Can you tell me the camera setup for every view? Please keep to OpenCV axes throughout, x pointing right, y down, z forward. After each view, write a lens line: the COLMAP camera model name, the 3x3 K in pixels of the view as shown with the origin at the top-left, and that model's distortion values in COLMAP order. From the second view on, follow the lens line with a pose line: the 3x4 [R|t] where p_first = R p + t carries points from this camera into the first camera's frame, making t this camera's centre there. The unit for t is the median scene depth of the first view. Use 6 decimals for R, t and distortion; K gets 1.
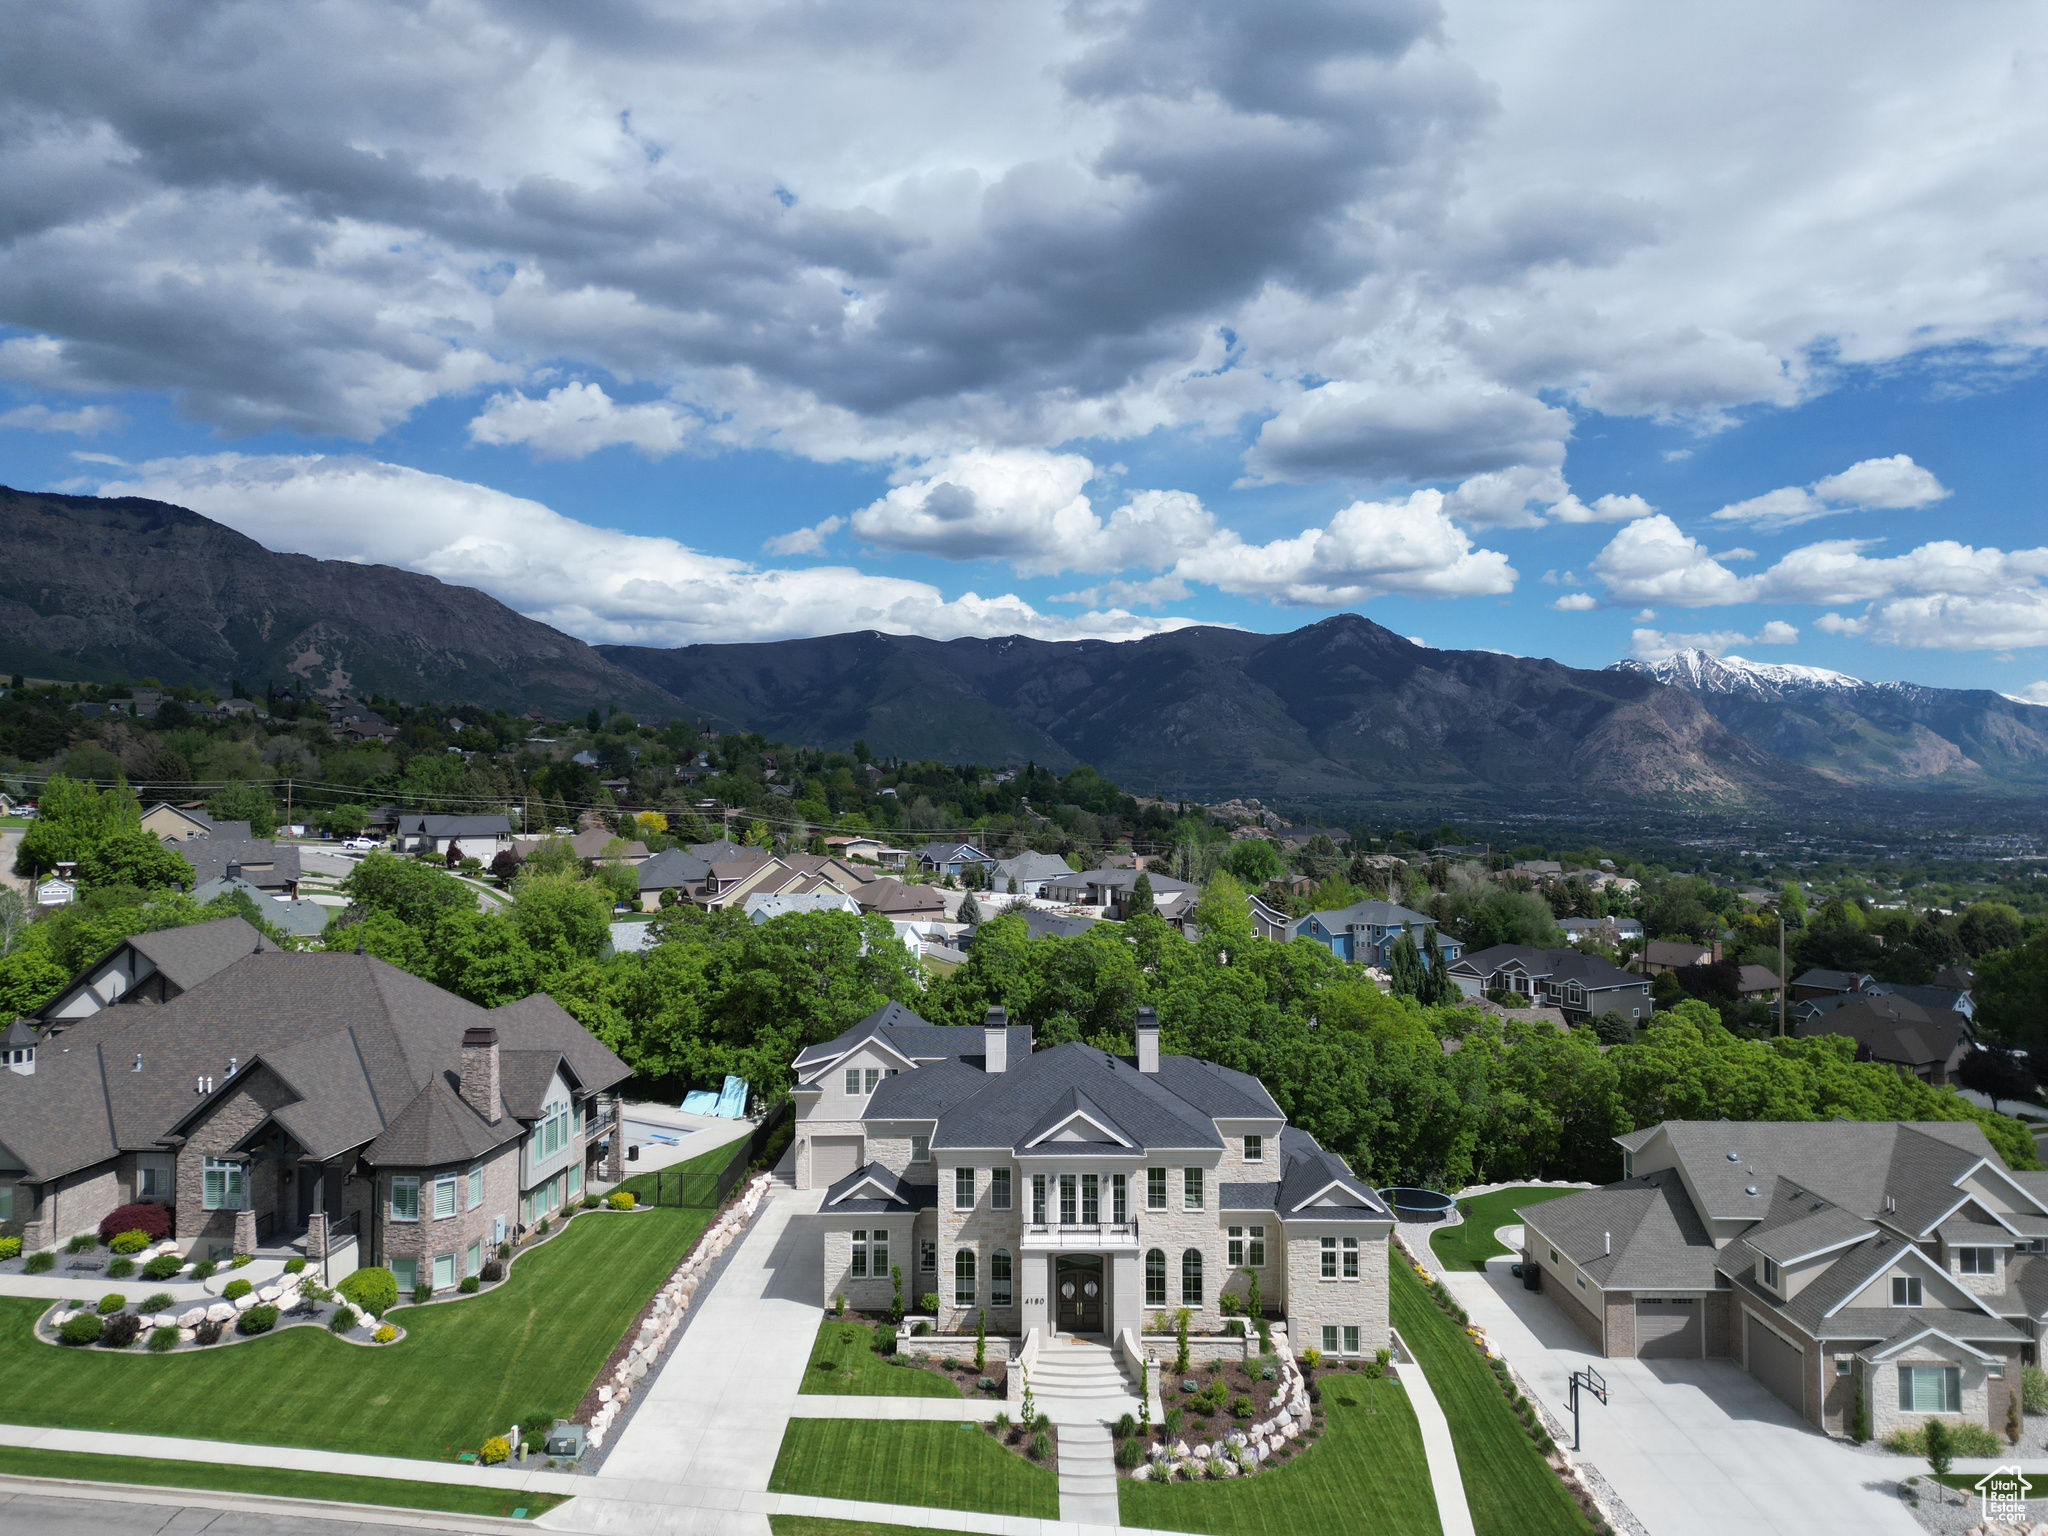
lens RADIAL K [[1448.7, 0, 1030.5], [0, 1448.7, 753.9], [0, 0, 1]] dist [0.074966, -0.074097]
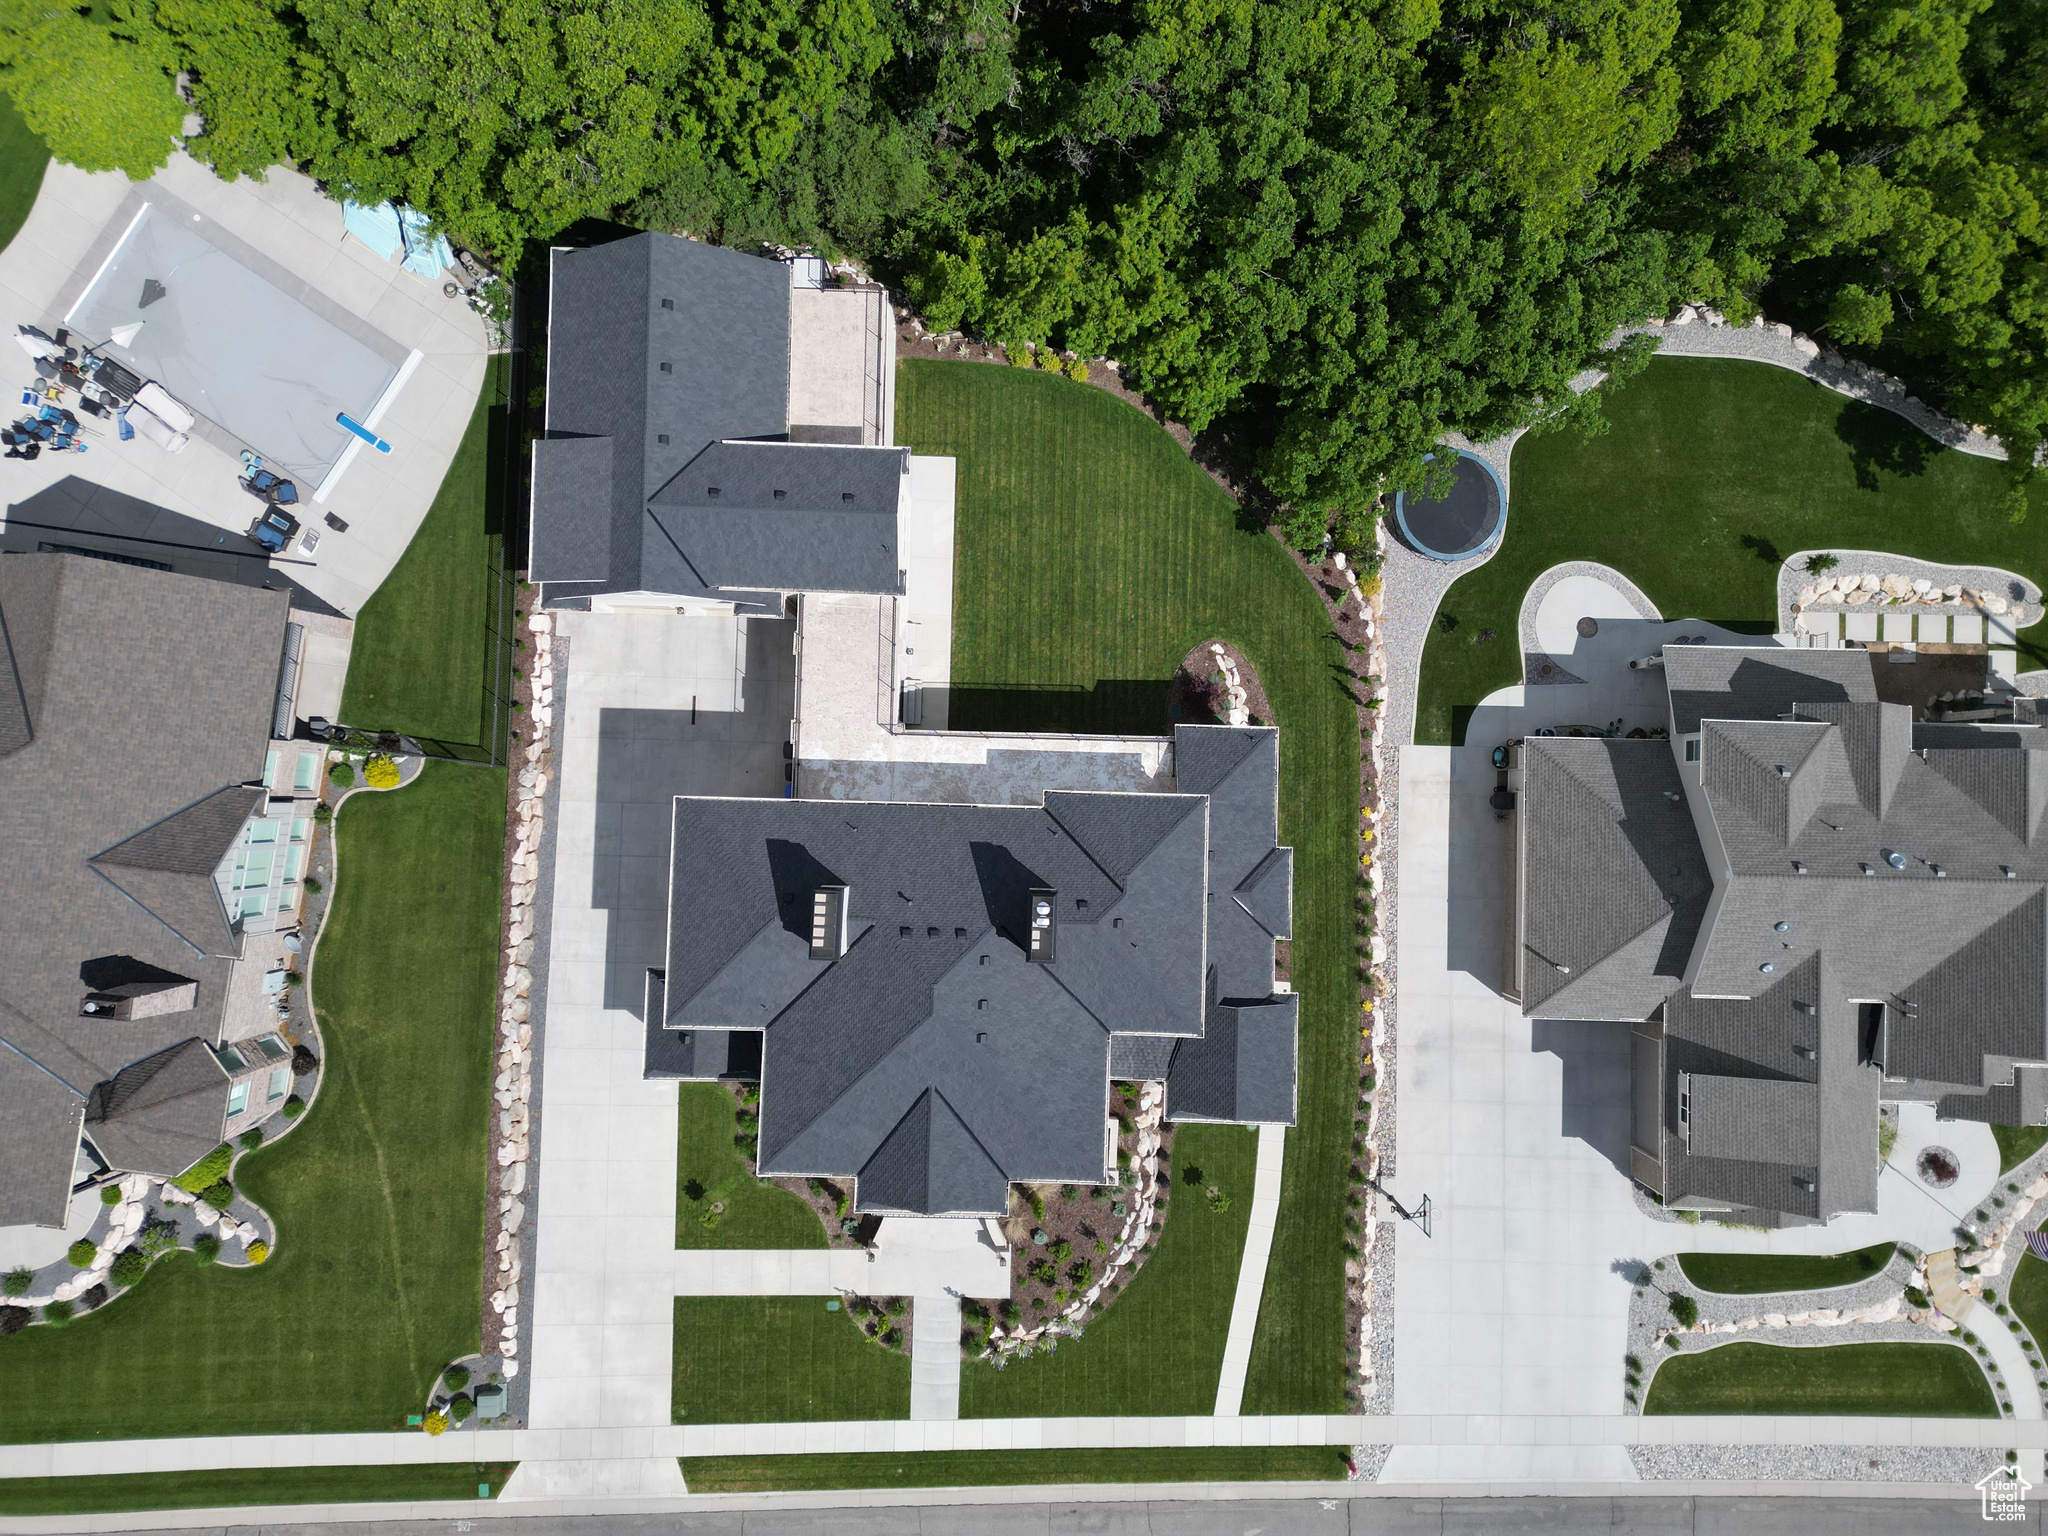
lens RADIAL K [[1448.7, 0, 1030.5], [0, 1448.7, 753.9], [0, 0, 1]] dist [0.074966, -0.074097]
pose [[0.999369, 0.032574, 0.014140, 0.067893], [-0.014238, 0.002796, 0.999895, -0.578517], [0.032531, -0.999465, 0.003258, 1.222126]]
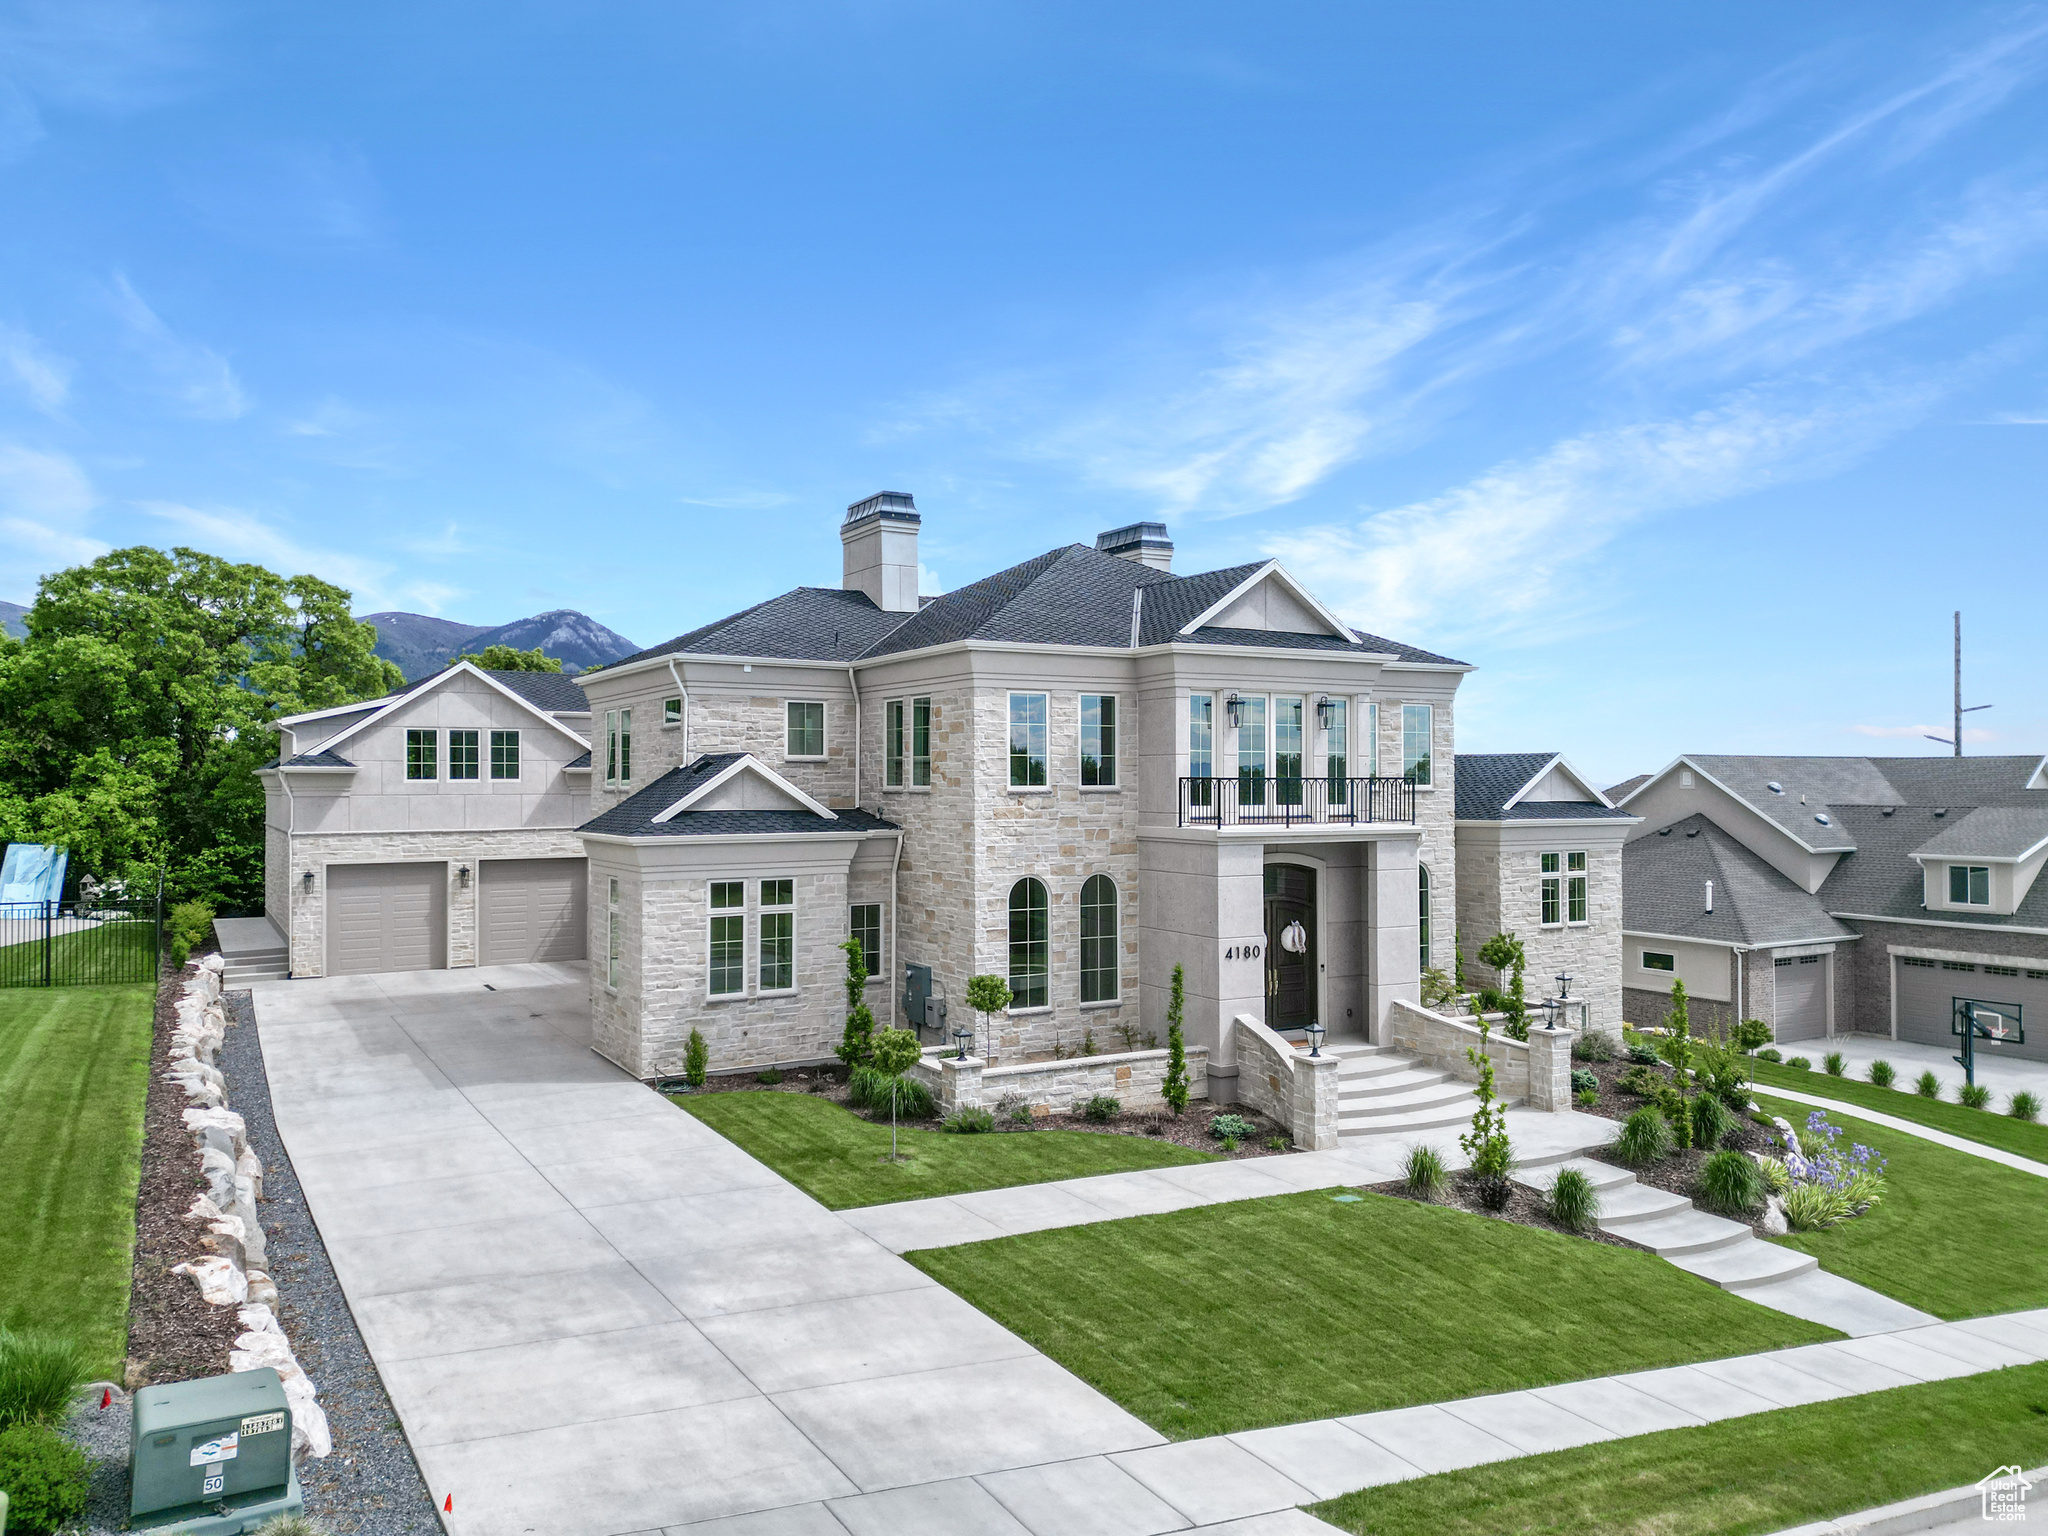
lens RADIAL K [[1448.7, 0, 1030.5], [0, 1448.7, 753.9], [0, 0, 1]] dist [0.074966, -0.074097]
pose [[0.858865, 0.009877, 0.512107, -0.257809], [-0.002991, 0.999894, -0.014269, 0.301558], [-0.512194, 0.010723, 0.858803, 0.618745]]
